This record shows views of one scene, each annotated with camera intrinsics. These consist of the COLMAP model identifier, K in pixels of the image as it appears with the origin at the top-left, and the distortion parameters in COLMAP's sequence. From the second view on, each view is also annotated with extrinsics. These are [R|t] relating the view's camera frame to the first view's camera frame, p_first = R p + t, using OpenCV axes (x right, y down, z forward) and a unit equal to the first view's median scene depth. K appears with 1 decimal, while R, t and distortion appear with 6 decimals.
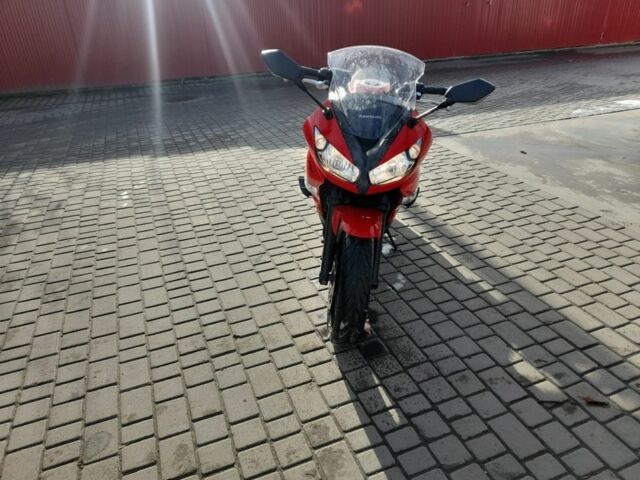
lens RADIAL K [[467.6, 0, 321.0], [0, 467.6, 240.3], [0, 0, 1]] dist [0.004529, -0.000904]
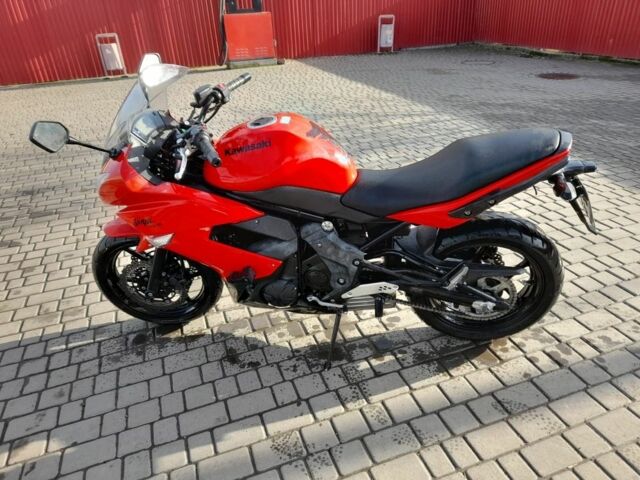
lens RADIAL K [[467.6, 0, 321.4], [0, 467.6, 241.1], [0, 0, 1]] dist [0.004529, -0.000904]
pose [[-0.021215, 0.496139, -0.867984, 0.975176], [-0.412789, 0.786377, 0.459582, -0.640090], [0.910580, 0.368044, 0.188118, 1.168546]]
